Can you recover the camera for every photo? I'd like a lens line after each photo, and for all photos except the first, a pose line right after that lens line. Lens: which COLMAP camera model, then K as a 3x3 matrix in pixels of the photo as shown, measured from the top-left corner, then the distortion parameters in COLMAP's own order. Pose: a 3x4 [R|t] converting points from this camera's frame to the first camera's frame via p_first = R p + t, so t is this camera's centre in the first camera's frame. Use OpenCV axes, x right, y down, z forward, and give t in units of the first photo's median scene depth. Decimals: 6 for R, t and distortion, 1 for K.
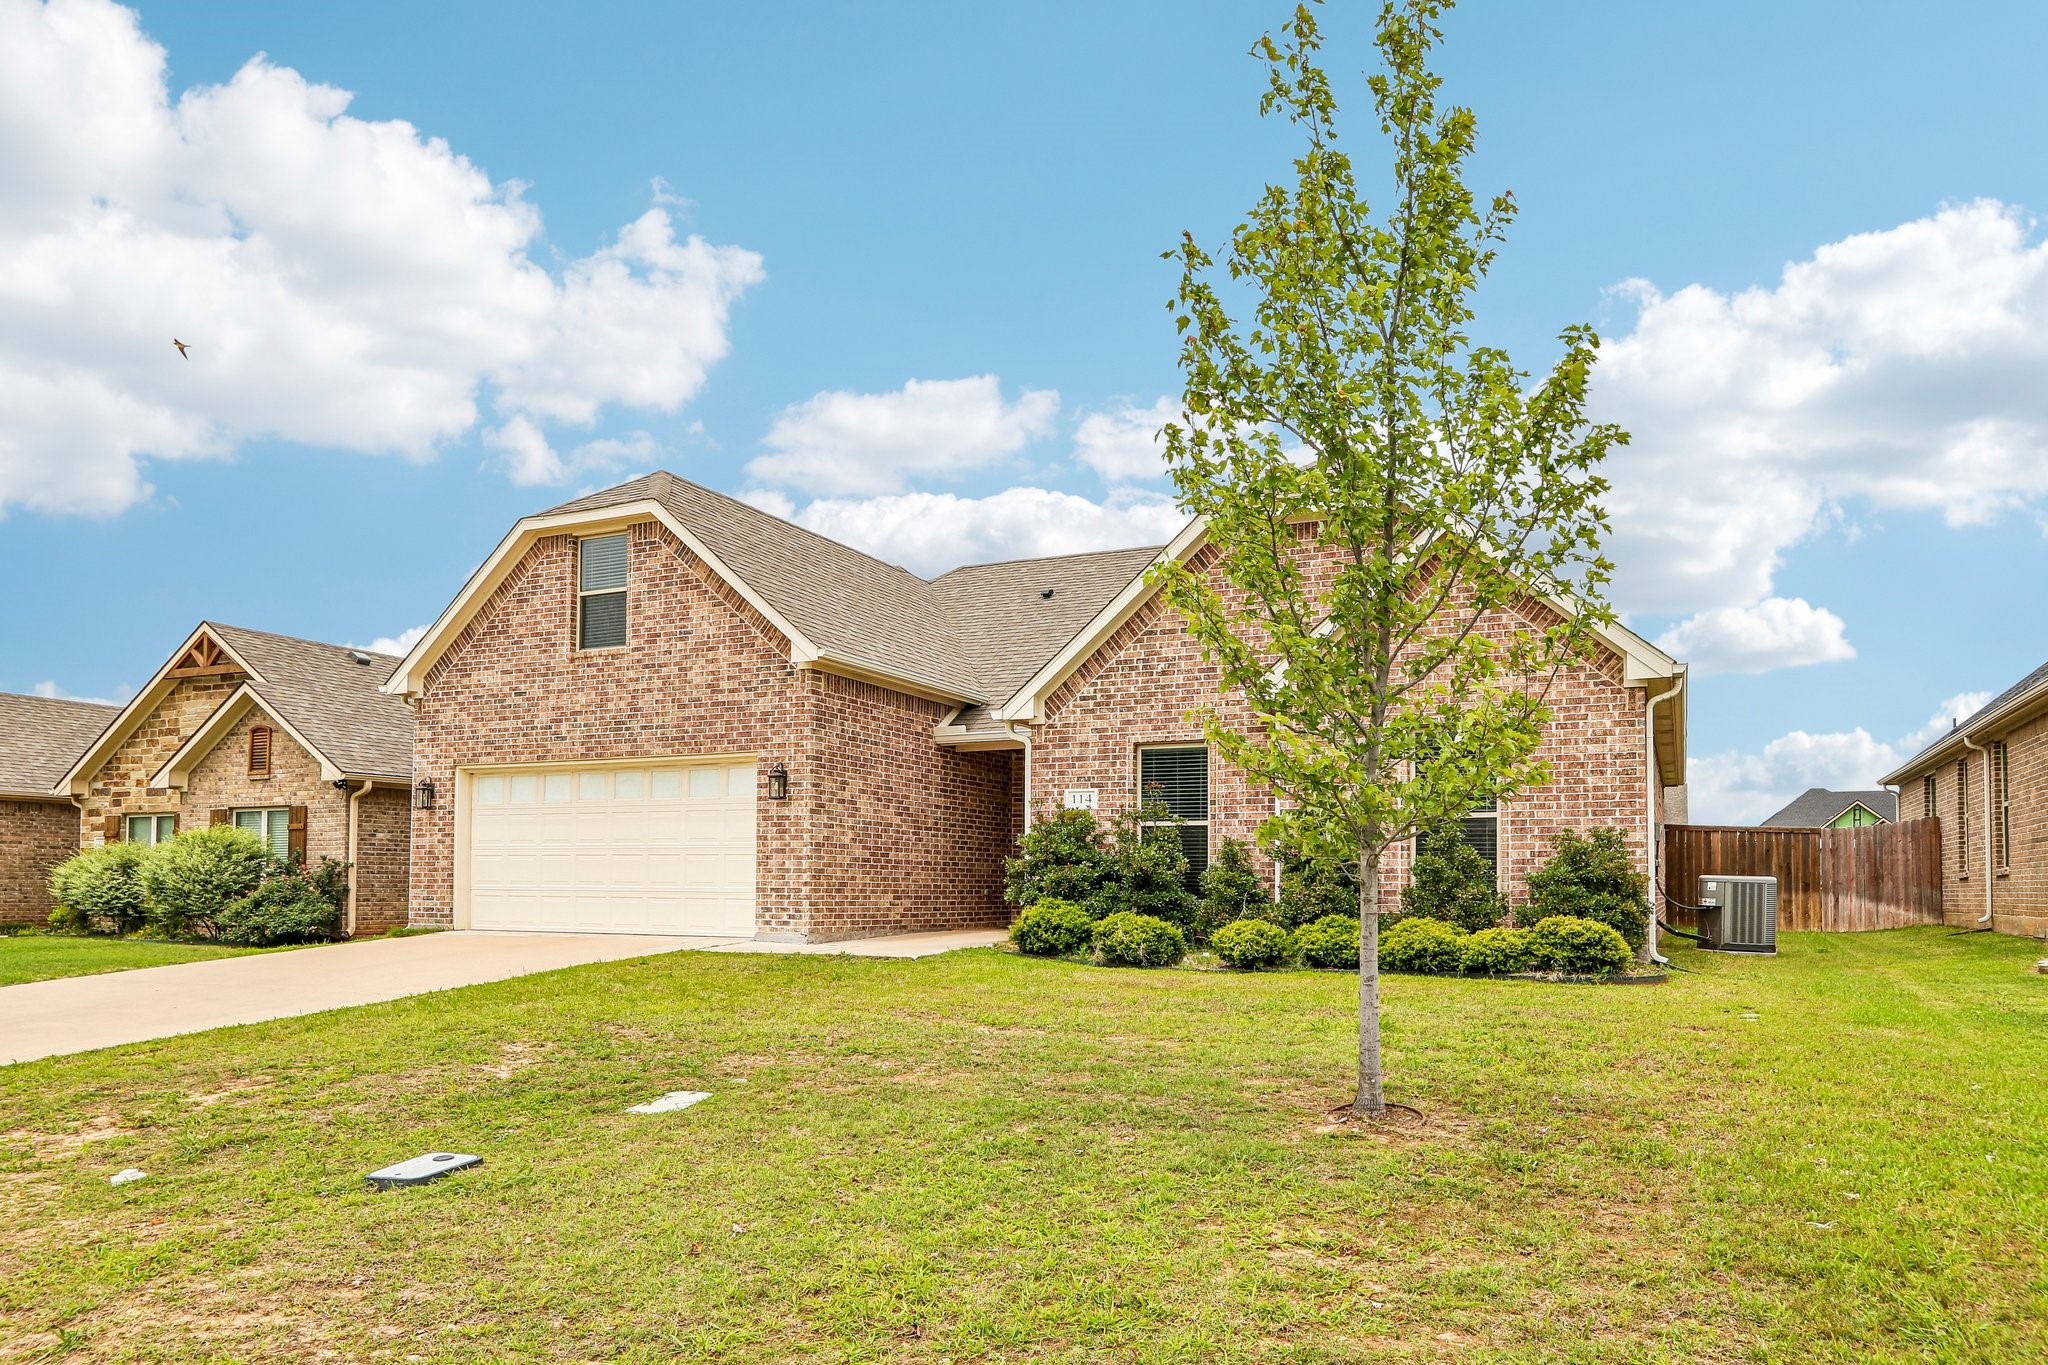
lens RADIAL K [[1305.4, 0, 1079.3], [0, 1305.4, 855.9], [0, 0, 1]] dist [0.003104, 0.002182]
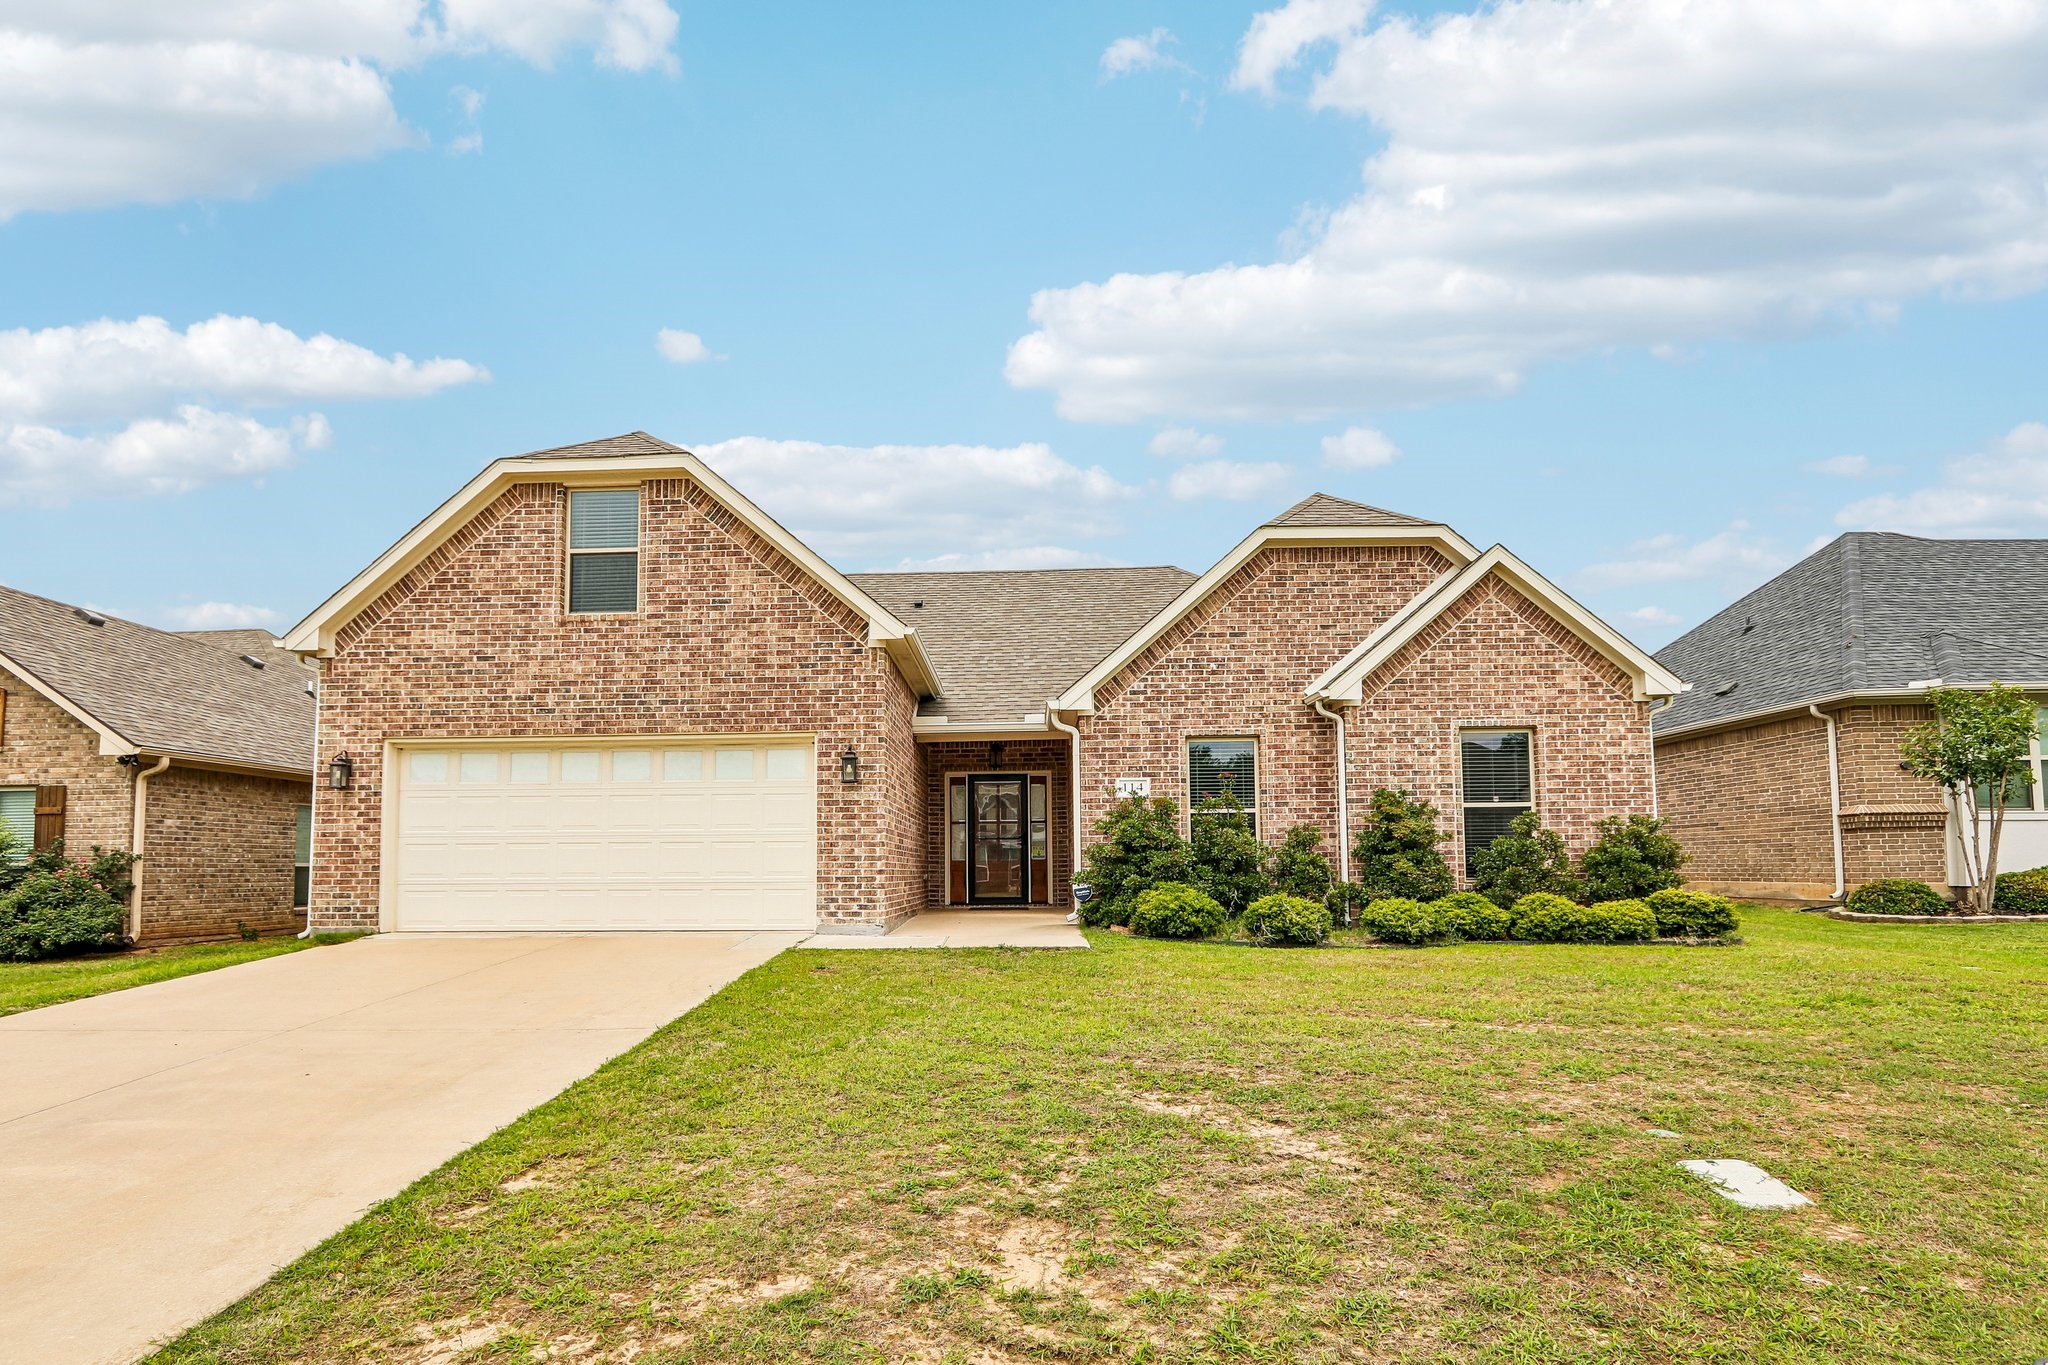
lens RADIAL K [[1005.0, 0, 997.8], [0, 1005.0, 809.6], [0, 0, 1]] dist [-0.006754, -0.001366]
pose [[0.928846, 0.007221, 0.370397, -0.386200], [0.005283, 0.999450, -0.032732, 0.000425], [-0.370429, 0.032360, 0.928297, 0.276000]]
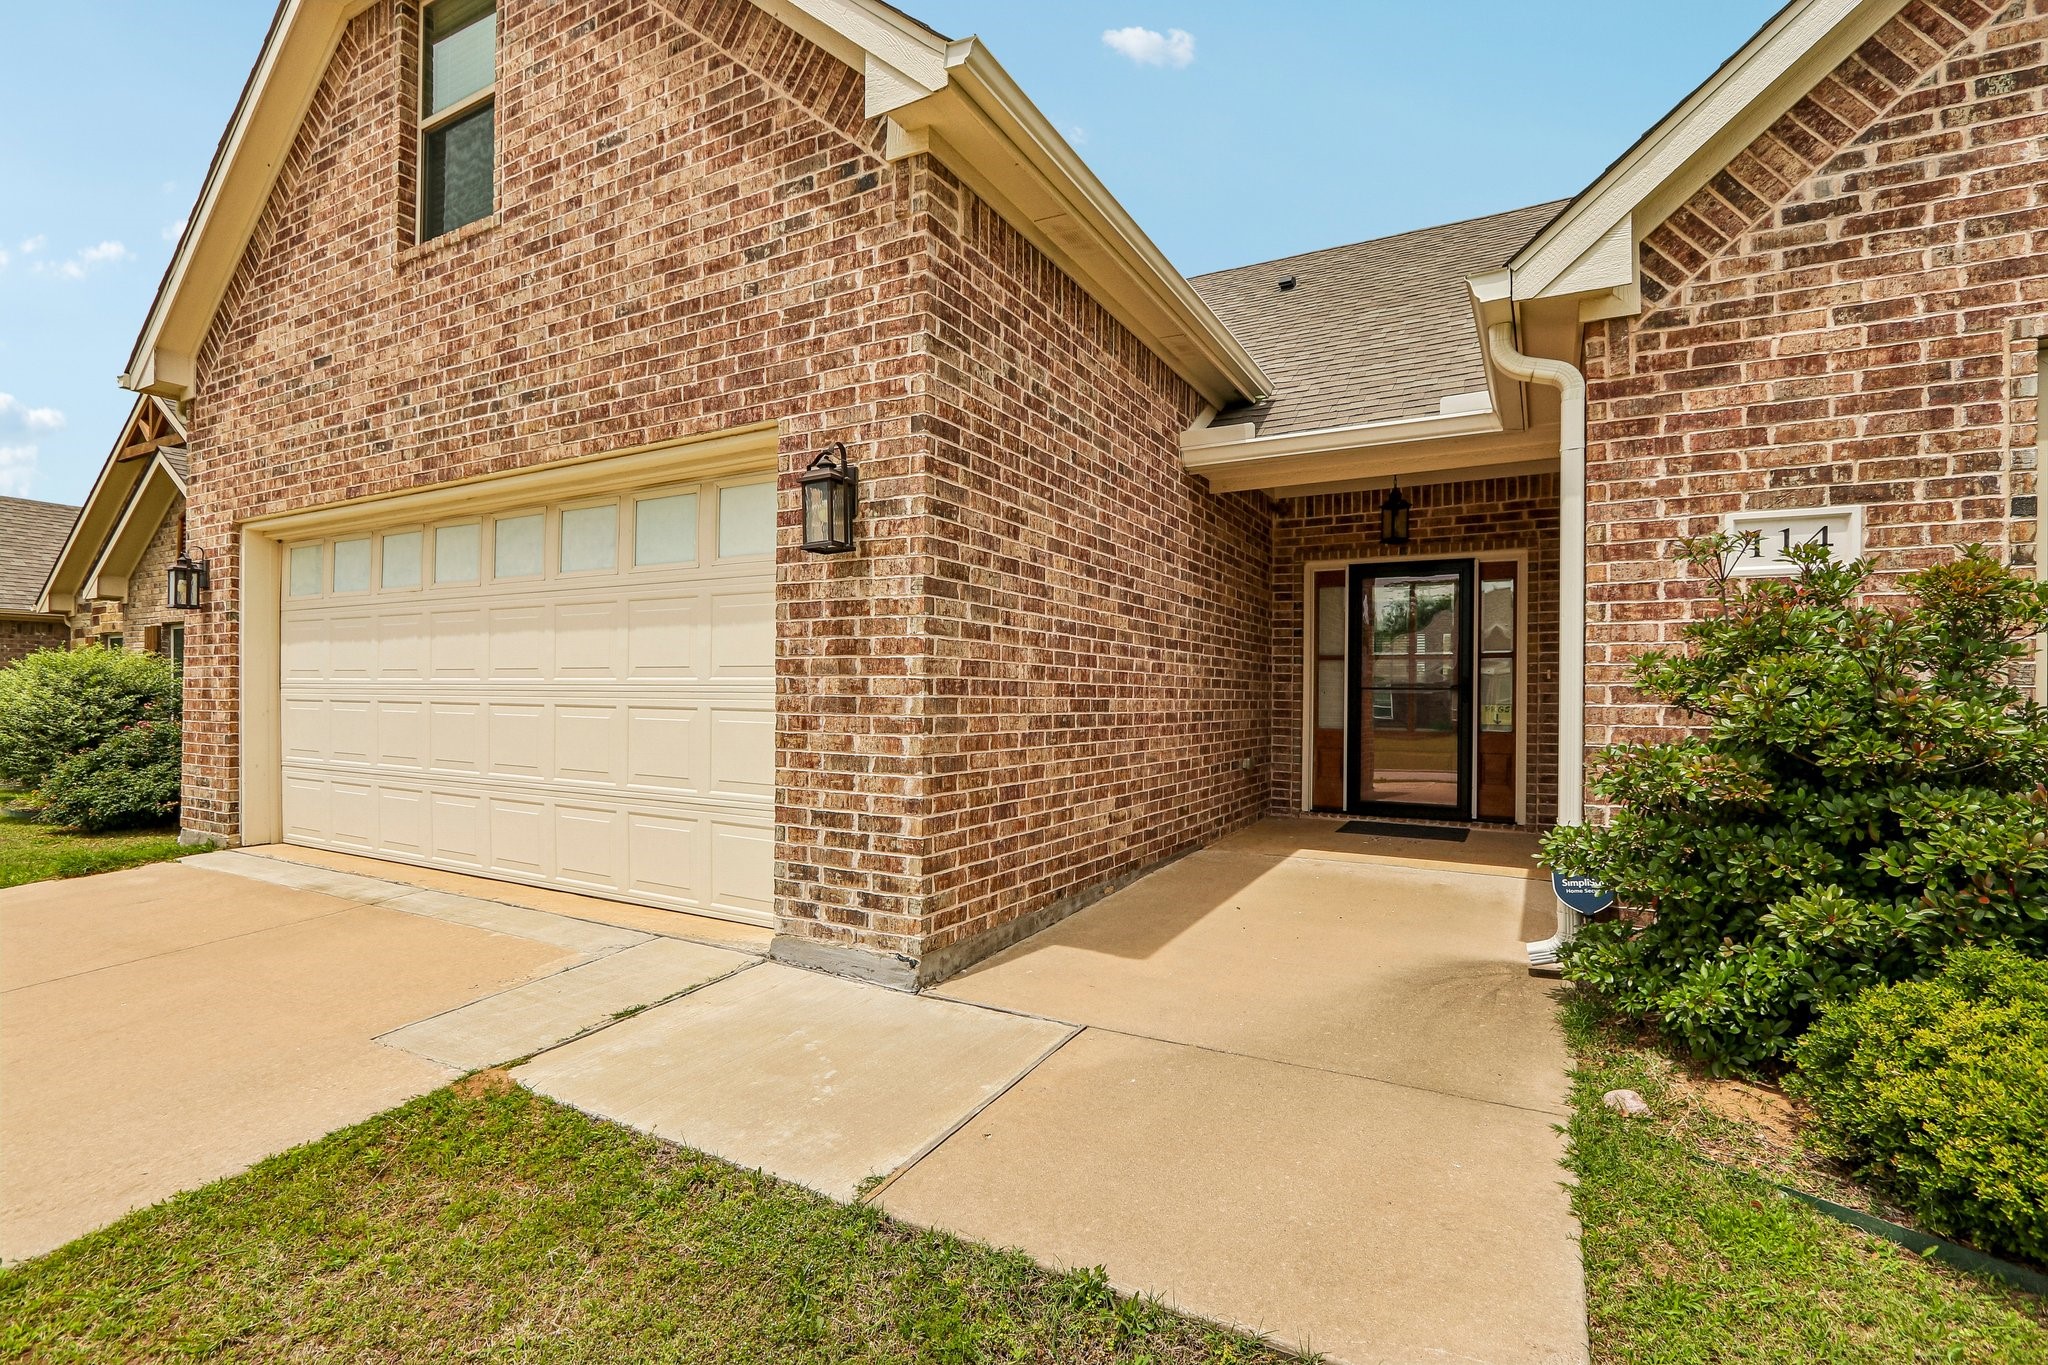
lens RADIAL K [[941.2, 0, 1039.4], [0, 941.2, 698.1], [0, 0, 1]] dist [-0.018827, 0.003630]
pose [[0.996540, 0.002303, -0.083080, -0.151534], [-0.000093, 0.999646, 0.026606, -0.011887], [0.083112, -0.026506, 0.996188, 0.736309]]
